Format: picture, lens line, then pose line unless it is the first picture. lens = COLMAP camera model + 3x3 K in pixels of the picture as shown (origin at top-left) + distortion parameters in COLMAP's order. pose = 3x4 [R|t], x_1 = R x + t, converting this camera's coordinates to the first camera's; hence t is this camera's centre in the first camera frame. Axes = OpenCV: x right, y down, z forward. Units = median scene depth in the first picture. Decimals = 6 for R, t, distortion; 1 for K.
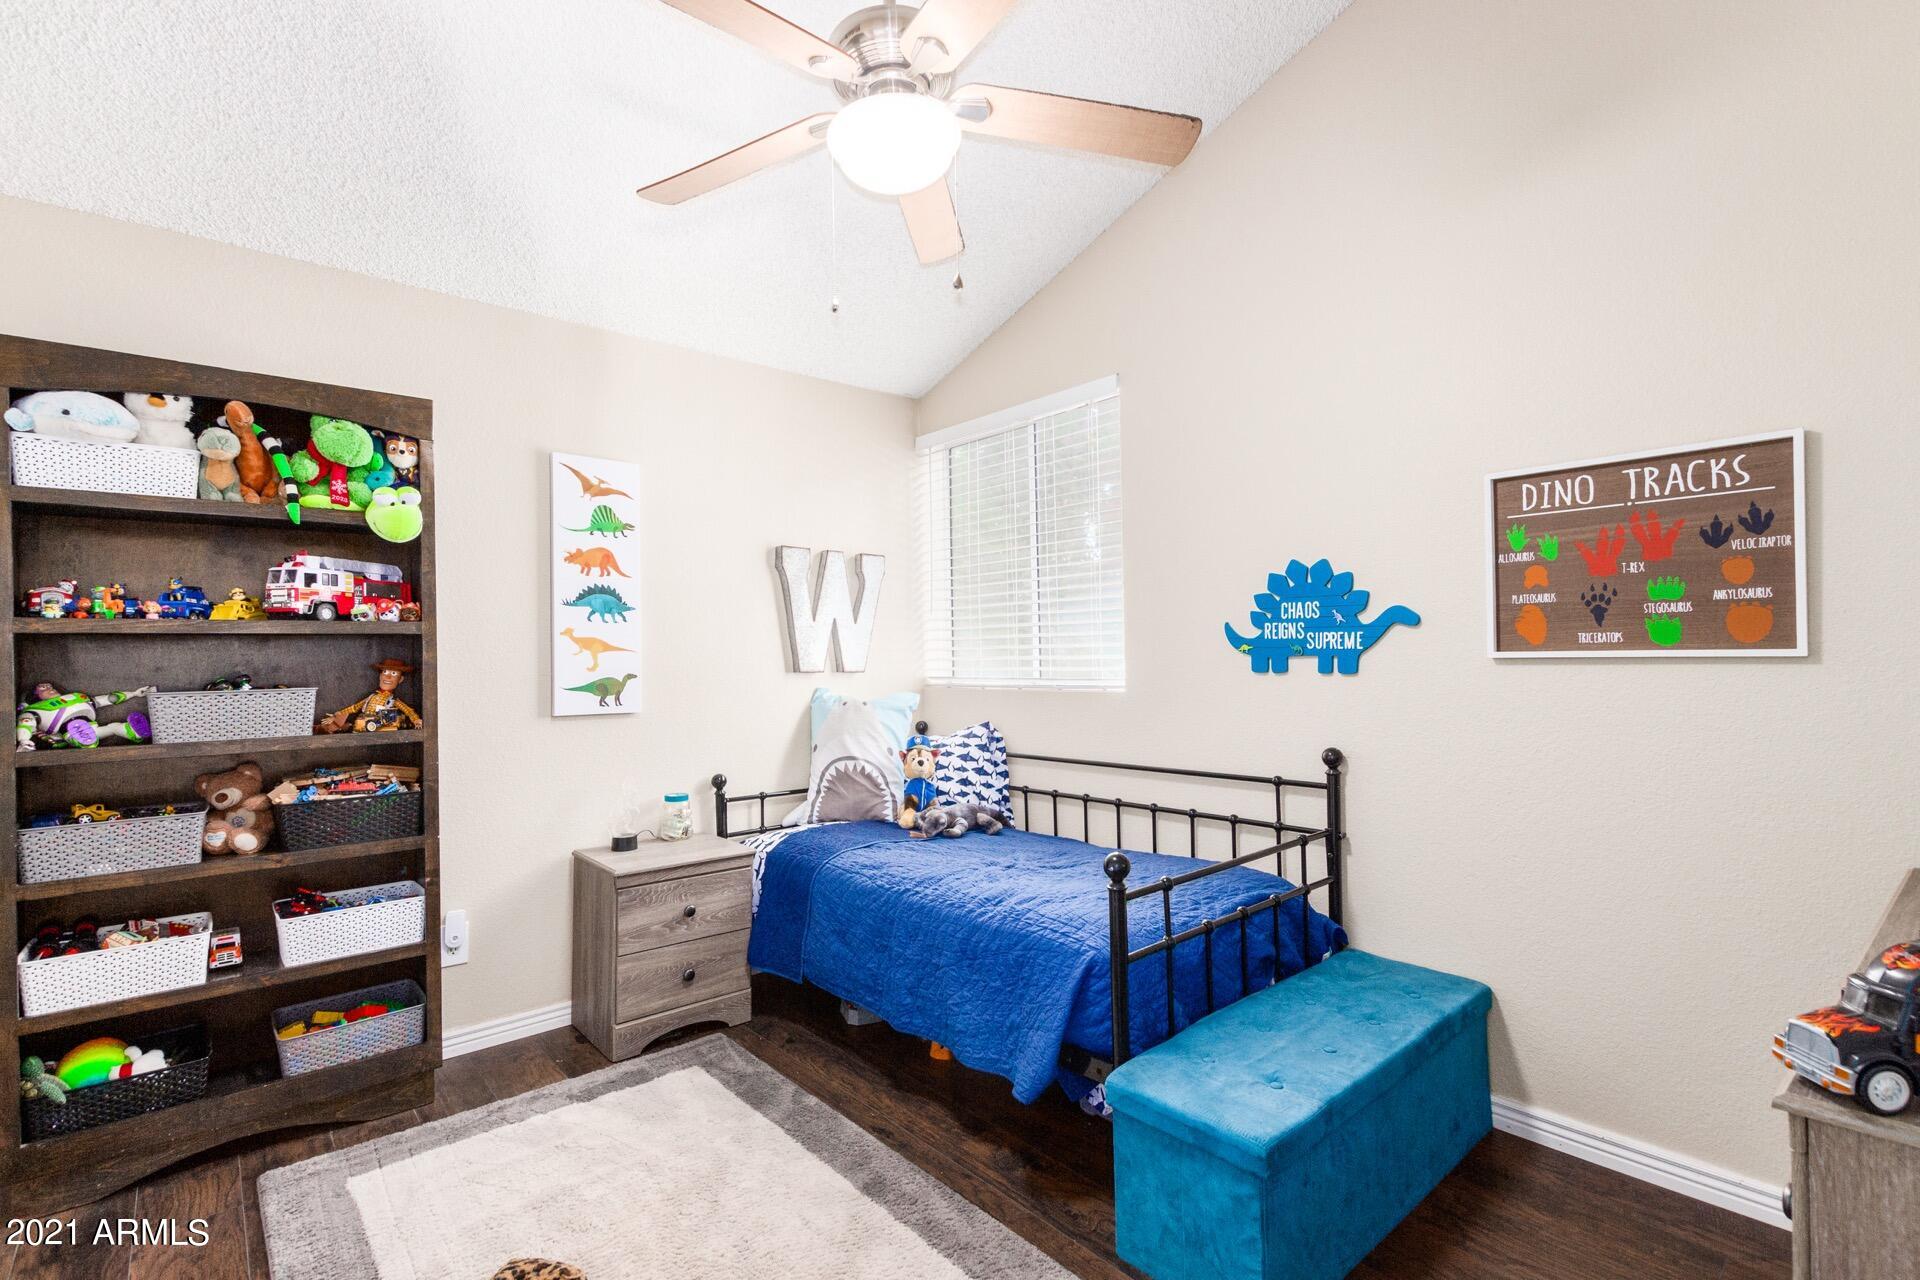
lens RADIAL K [[883.0, 0, 945.0], [0, 883.0, 649.2], [0, 0, 1]] dist [0.006164, -0.002768]
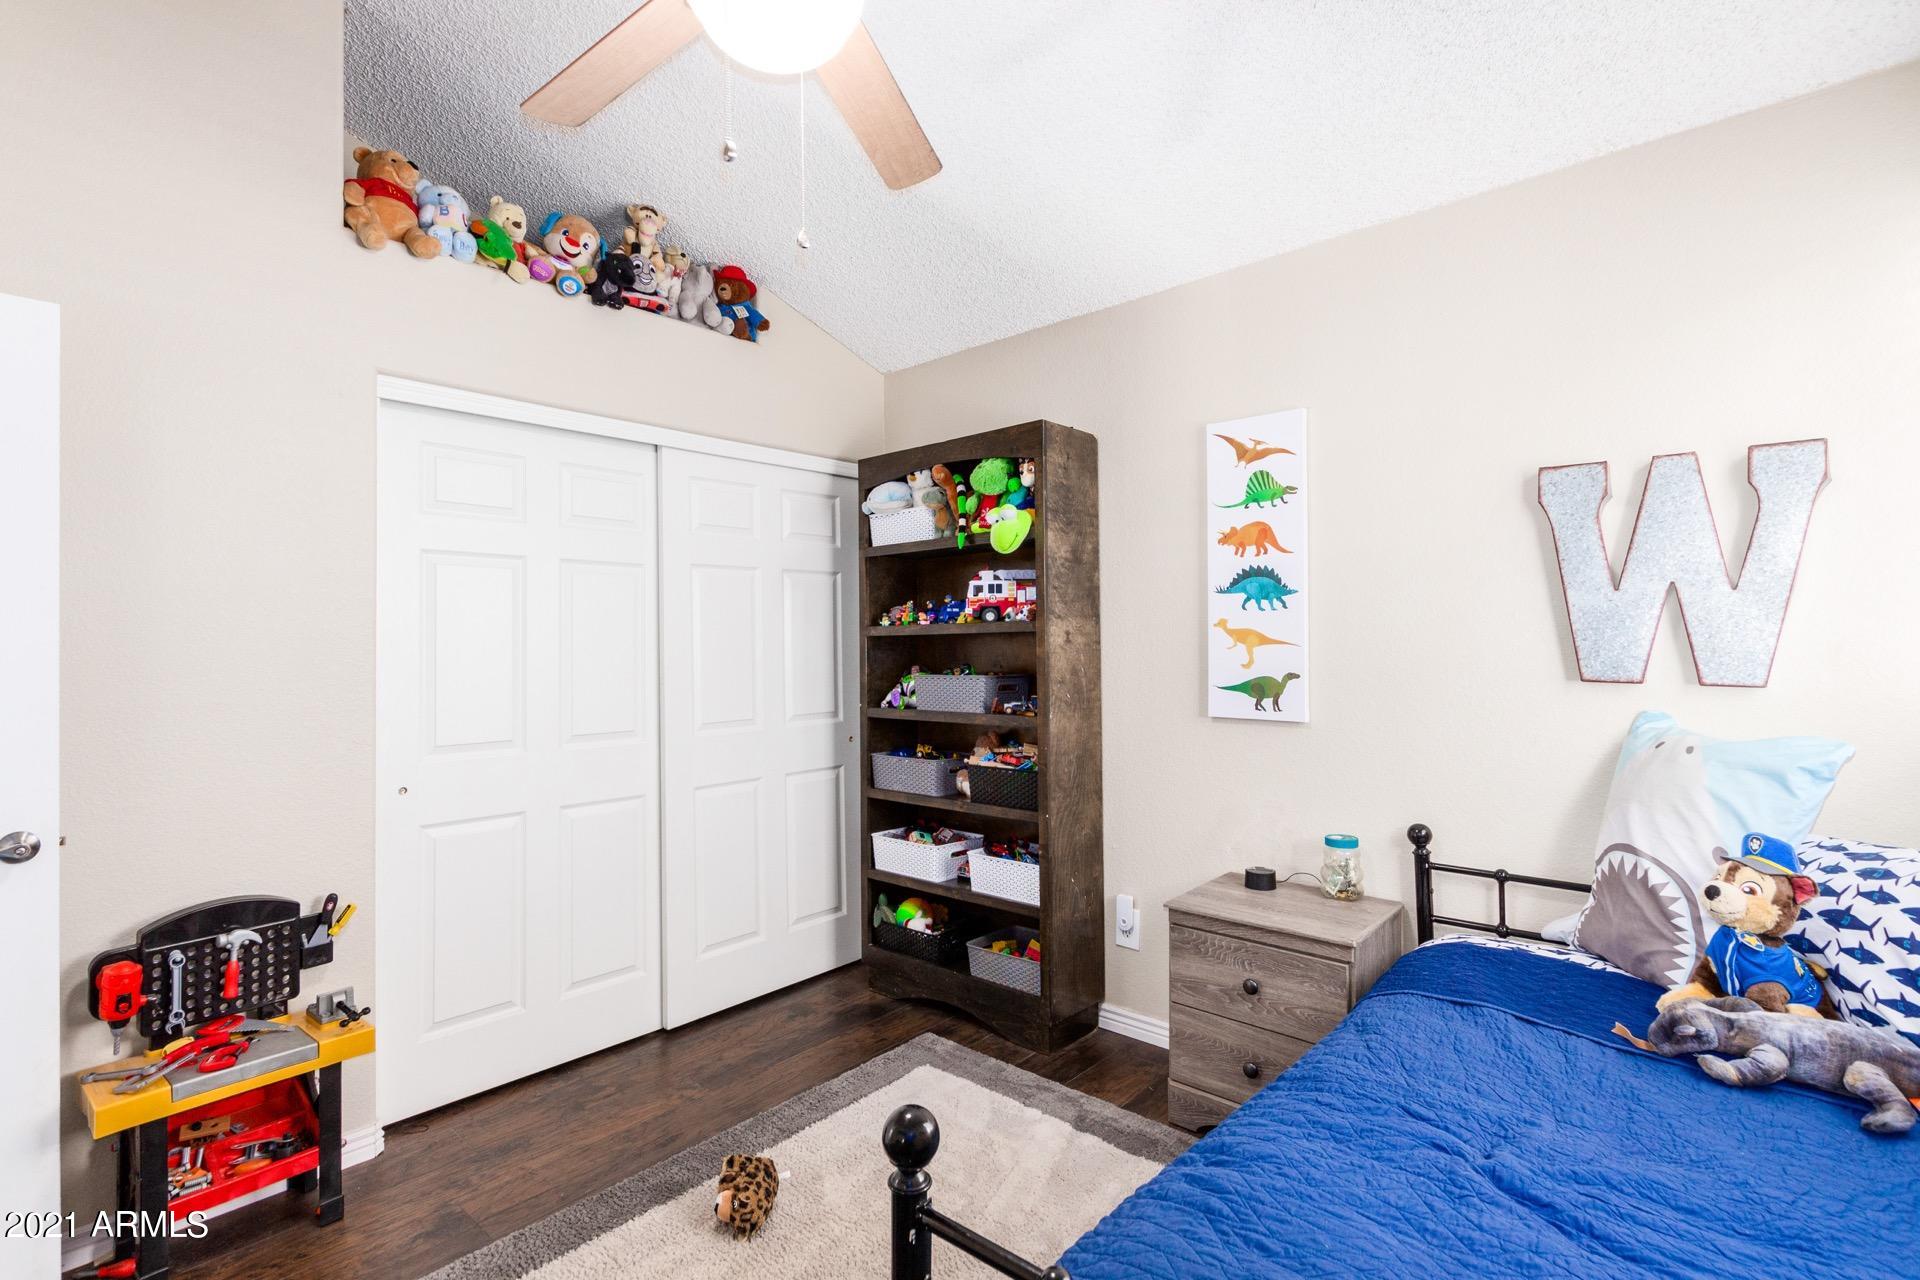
lens RADIAL K [[883.0, 0, 939.0], [0, 883.0, 636.4], [0, 0, 1]] dist [0.006164, -0.002768]
pose [[0.141786, -0.001179, -0.989897, 0.408643], [0.014709, 0.999891, 0.000916, -0.011266], [0.989788, -0.014691, 0.141788, 0.594240]]
